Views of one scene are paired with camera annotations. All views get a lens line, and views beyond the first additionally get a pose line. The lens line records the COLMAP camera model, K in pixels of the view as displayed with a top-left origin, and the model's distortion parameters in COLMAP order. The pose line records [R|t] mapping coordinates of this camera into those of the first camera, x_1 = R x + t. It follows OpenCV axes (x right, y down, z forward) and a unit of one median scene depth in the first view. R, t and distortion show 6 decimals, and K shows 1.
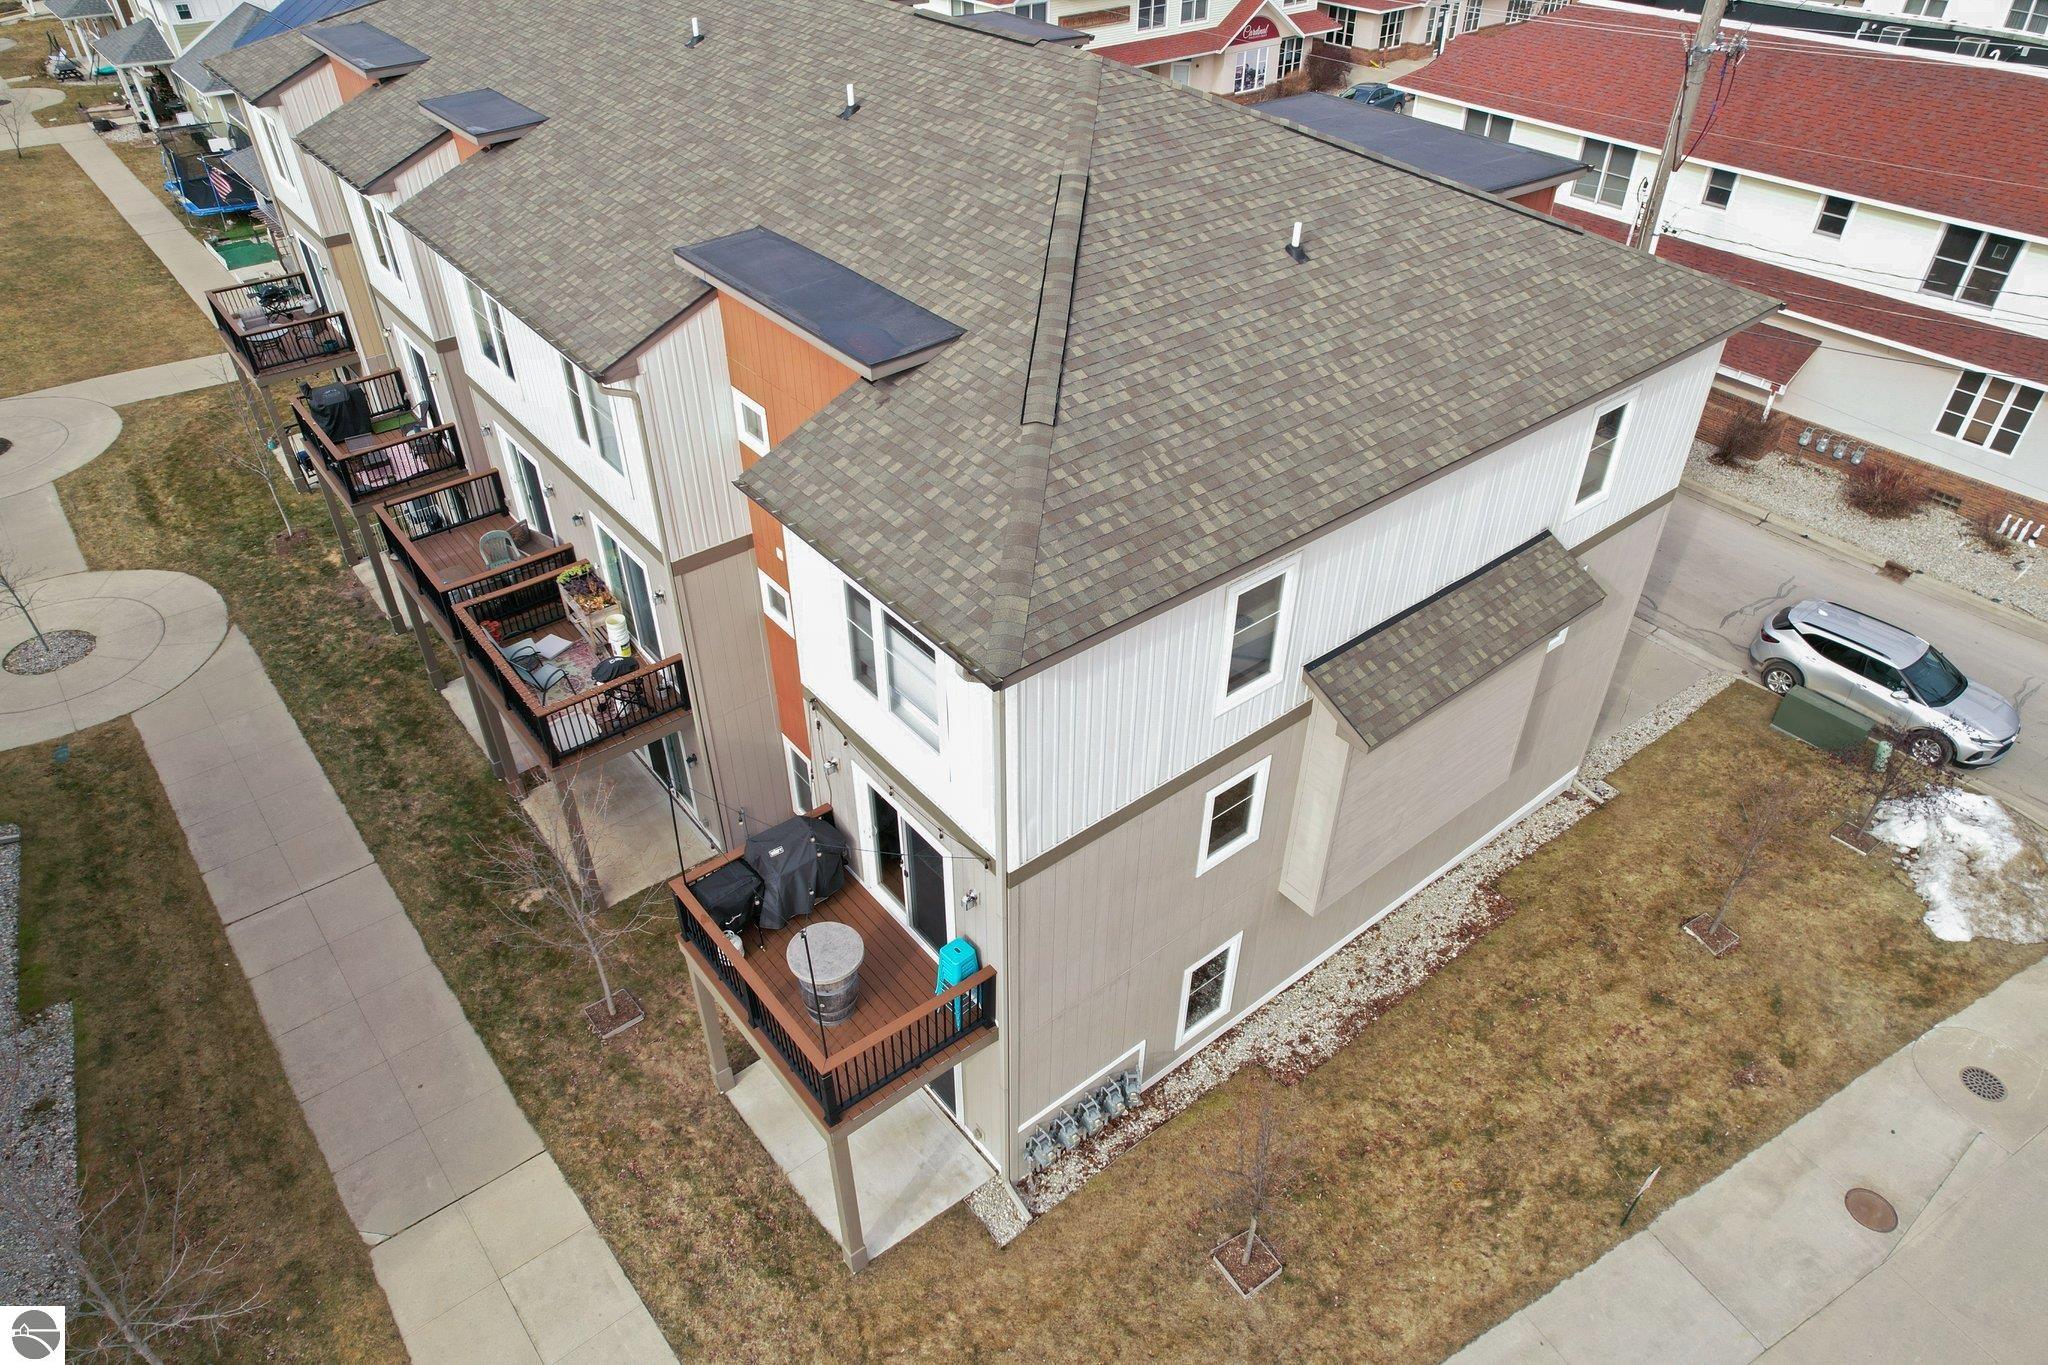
lens RADIAL K [[1315.5, 0, 1027.7], [0, 1315.5, 684.3], [0, 0, 1]] dist [-0.054118, 0.053448]
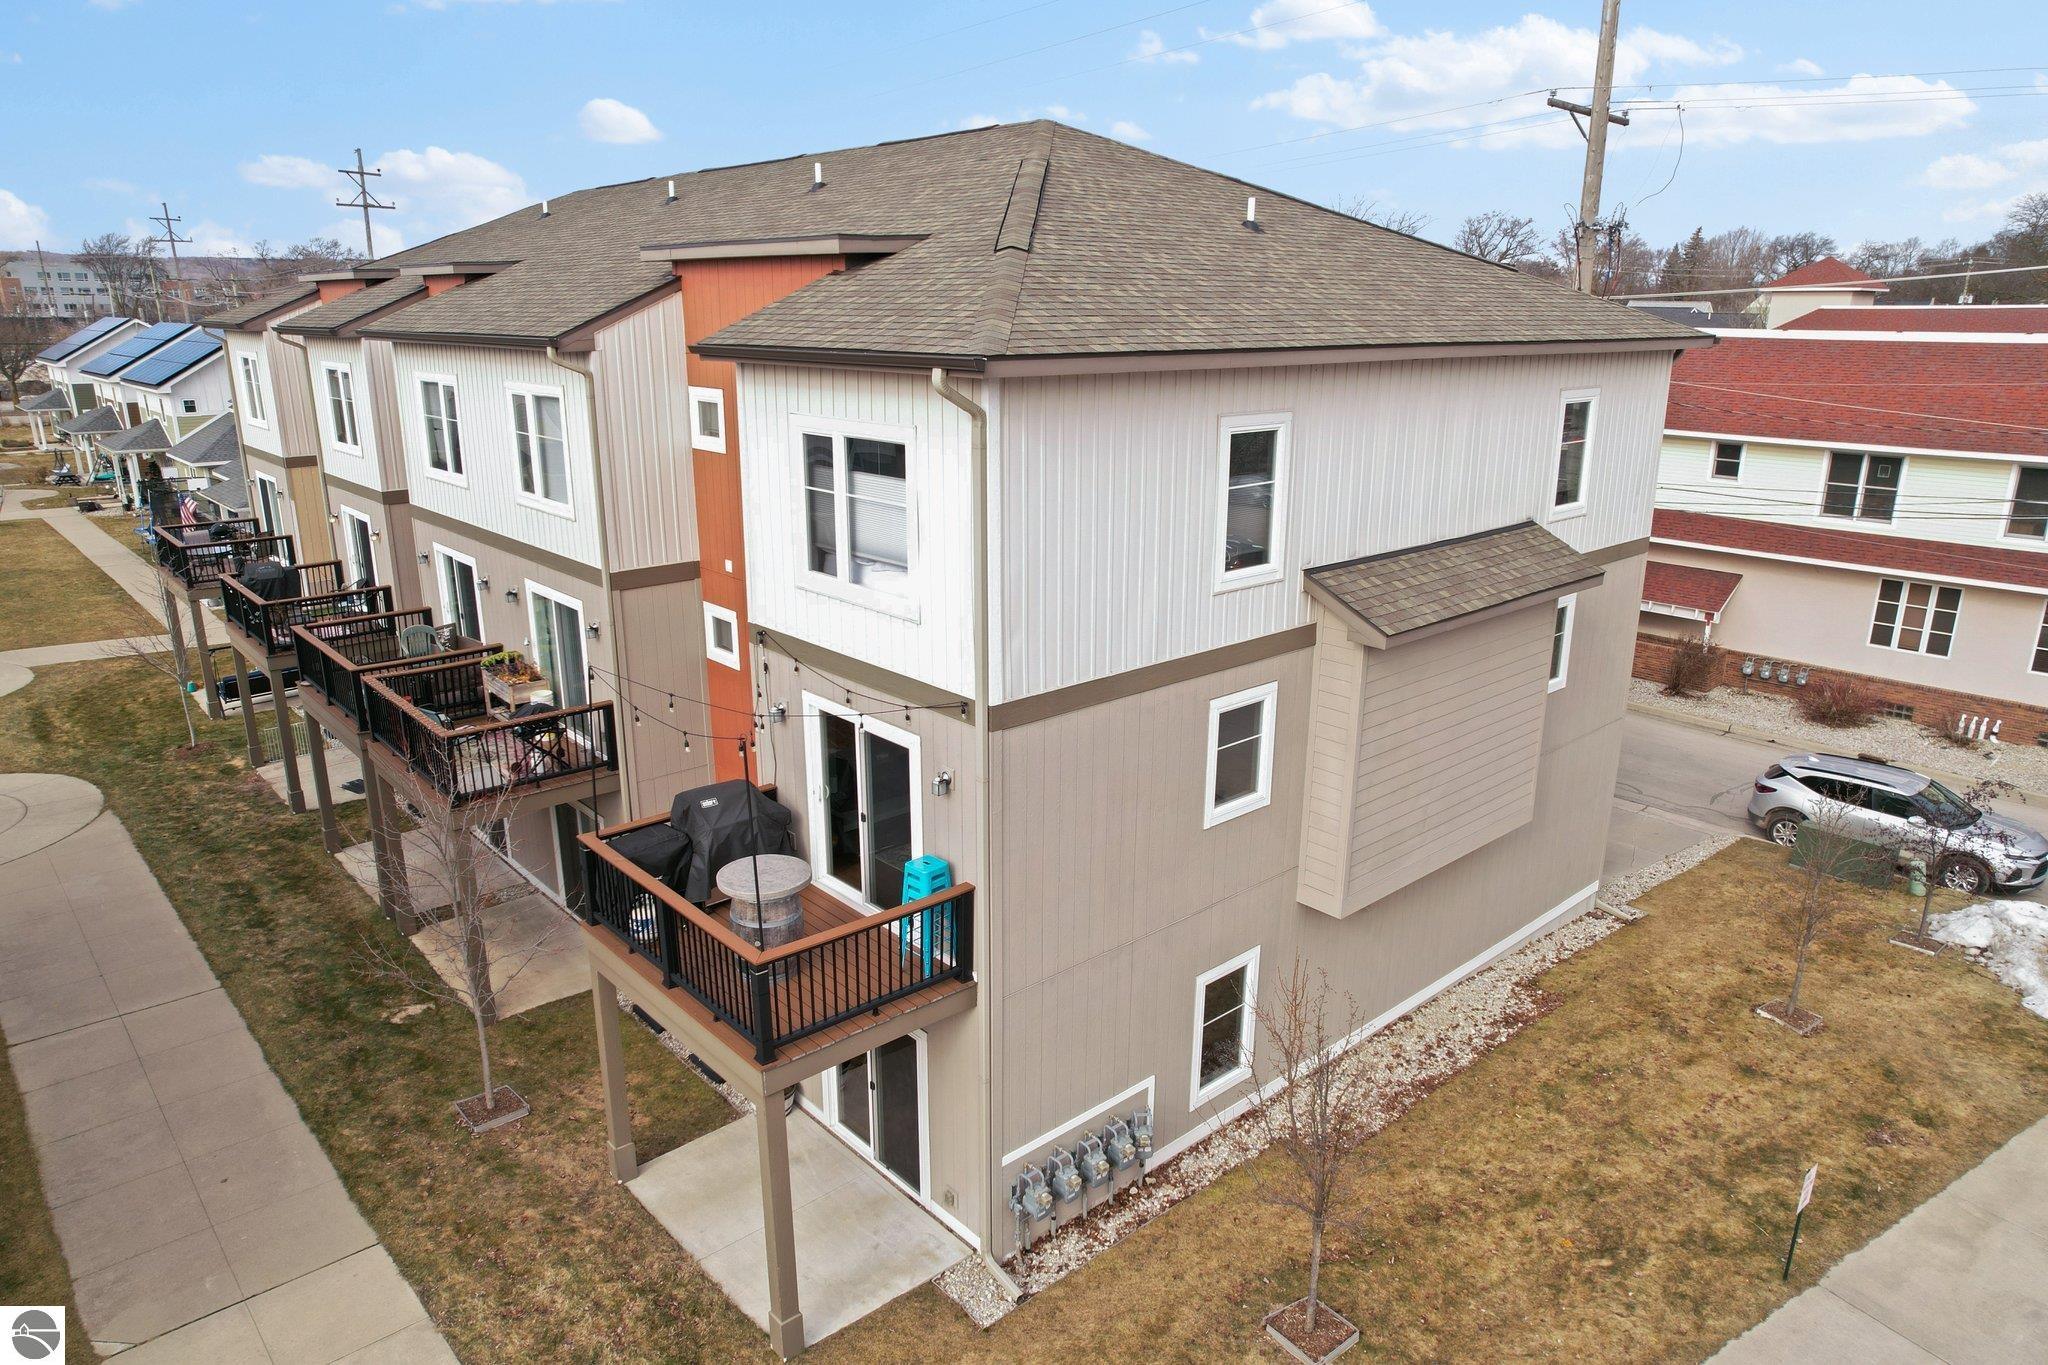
lens RADIAL K [[1315.5, 0, 1029.5], [0, 1315.5, 629.7], [0, 0, 1]] dist [-0.054118, 0.053448]
pose [[0.998744, -0.015481, 0.047660, -0.020223], [0.031653, 0.932220, -0.360504, 0.282055], [-0.038849, 0.361560, 0.931539, 0.137588]]
